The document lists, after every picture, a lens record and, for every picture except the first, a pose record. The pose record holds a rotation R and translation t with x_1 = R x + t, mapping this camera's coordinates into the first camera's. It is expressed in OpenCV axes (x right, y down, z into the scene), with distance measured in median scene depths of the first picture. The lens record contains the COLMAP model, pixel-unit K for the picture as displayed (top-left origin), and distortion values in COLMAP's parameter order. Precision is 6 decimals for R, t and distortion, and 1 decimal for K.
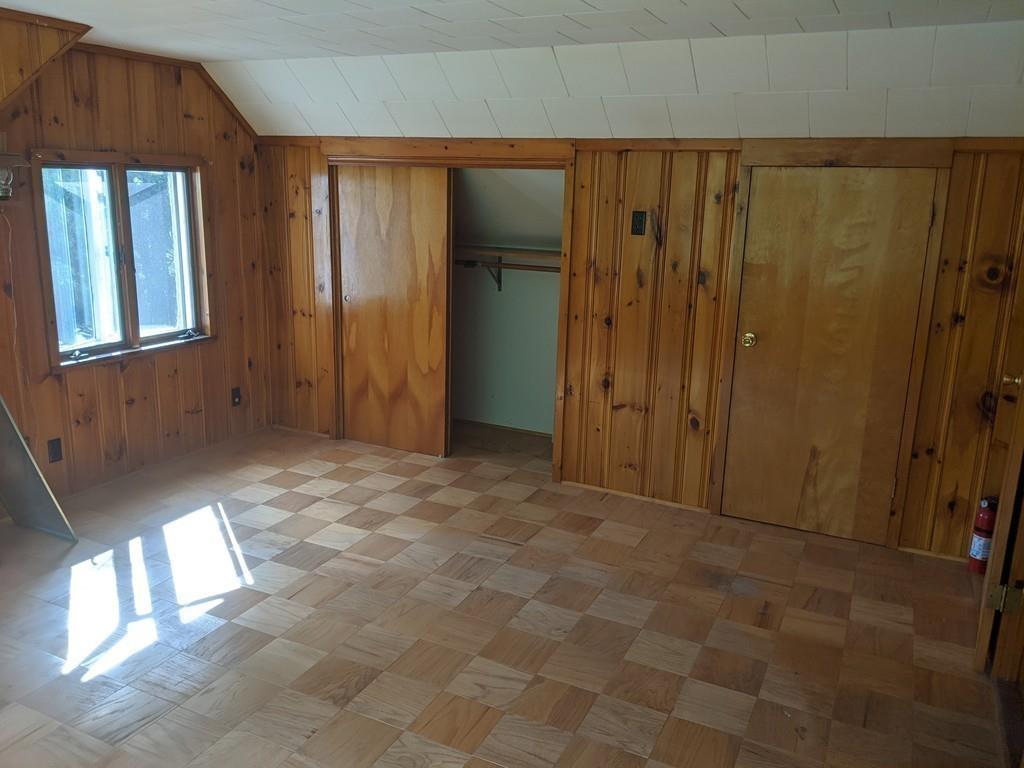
lens RADIAL K [[831.2, 0, 512.0], [0, 831.2, 384.0], [0, 0, 1]] dist [0.086508, -0.117452]
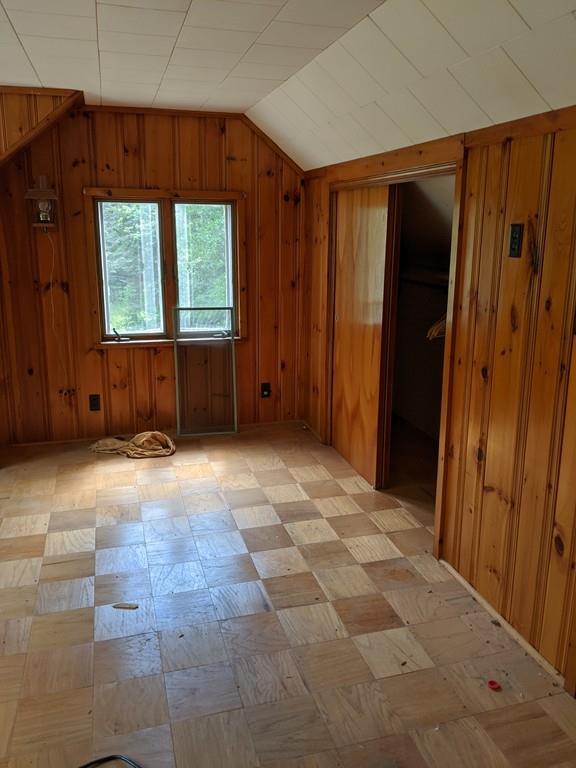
lens RADIAL K [[622.9, 0, 289.5], [0, 622.9, 367.9], [0, 0, 1]] dist [0.094161, -0.229110]
pose [[0.670847, 0.146434, -0.726995, 0.406913], [-0.165062, 0.985204, 0.046130, -0.076261], [0.722993, 0.089053, 0.685092, 0.484871]]
